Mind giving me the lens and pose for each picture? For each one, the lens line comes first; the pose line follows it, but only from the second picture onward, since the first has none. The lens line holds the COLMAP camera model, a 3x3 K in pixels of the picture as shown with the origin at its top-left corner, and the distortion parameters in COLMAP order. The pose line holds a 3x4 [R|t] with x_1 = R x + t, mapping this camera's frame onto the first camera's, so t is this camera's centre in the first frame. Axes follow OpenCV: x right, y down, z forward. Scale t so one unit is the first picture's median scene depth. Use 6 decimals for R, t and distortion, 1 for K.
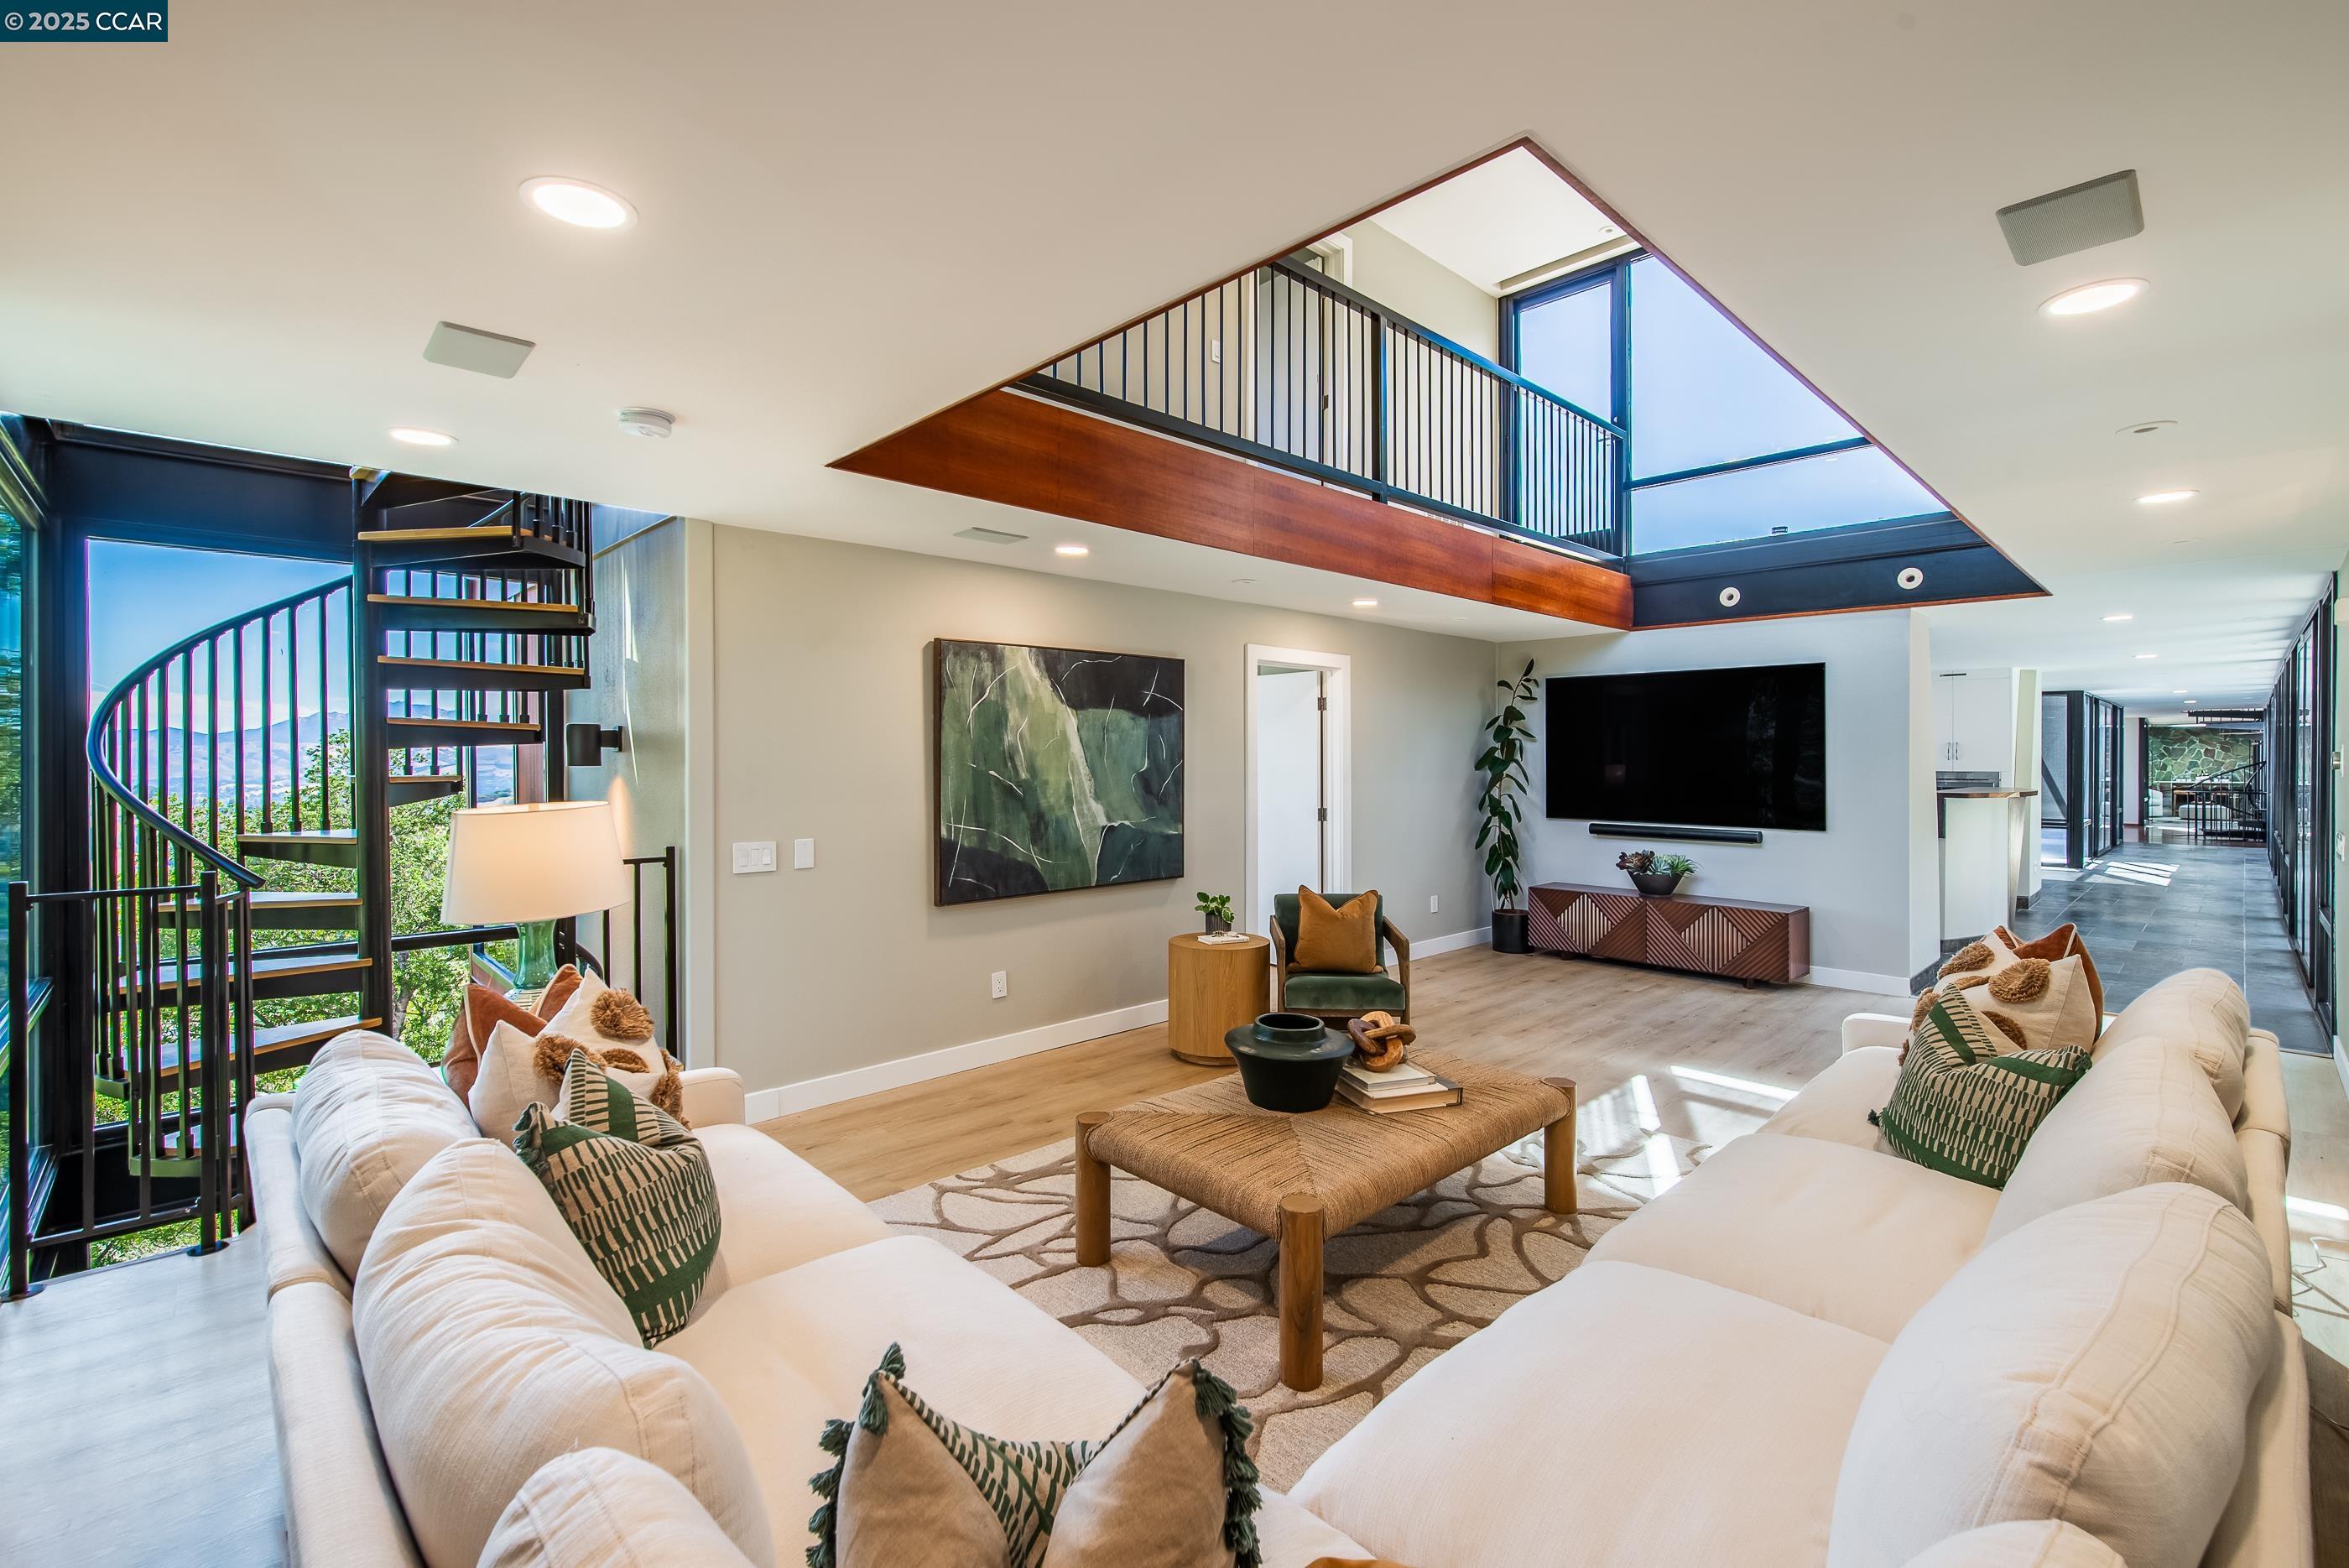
lens RADIAL K [[1035.0, 0, 1176.1], [0, 1035.0, 761.5], [0, 0, 1]] dist [-0.000286, 0.000049]
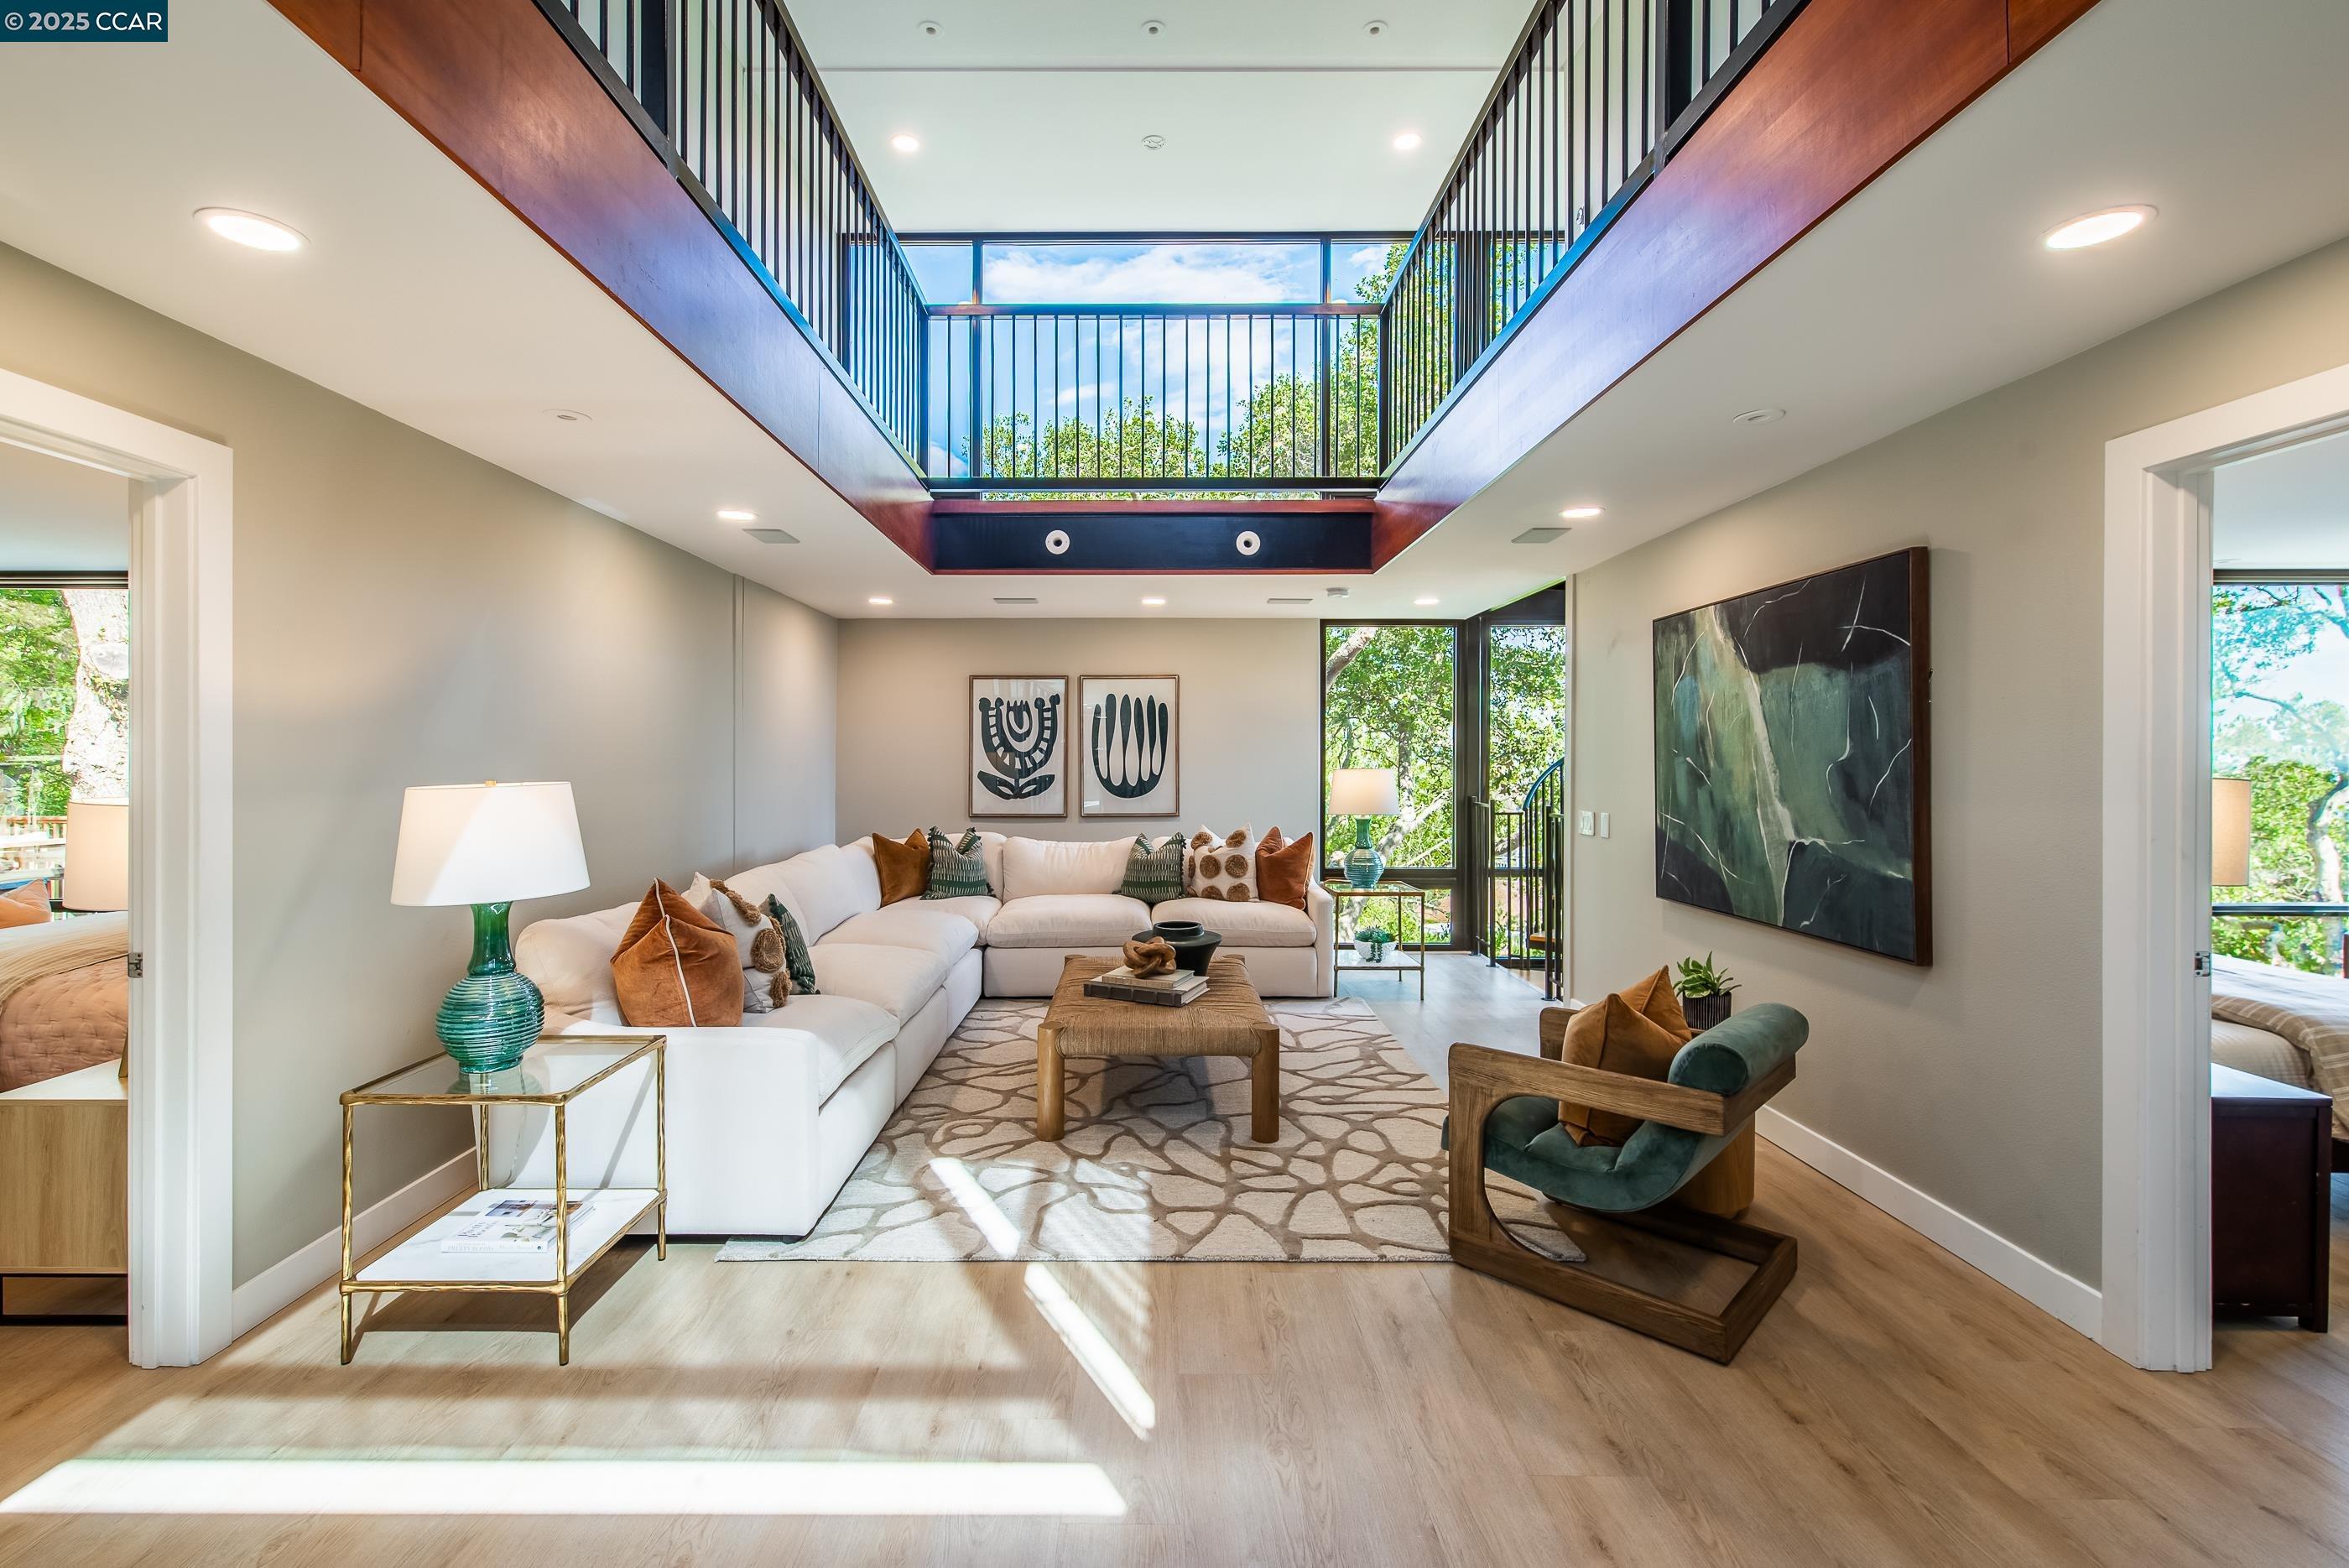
lens RADIAL K [[1035.0, 0, 1176.1], [0, 1035.0, 761.5], [0, 0, 1]] dist [-0.000286, 0.000049]
pose [[-0.682284, 0.002960, -0.731081, 0.704771], [-0.001922, 0.999981, 0.005842, 0.007610], [0.731084, 0.005391, -0.682266, 1.190560]]
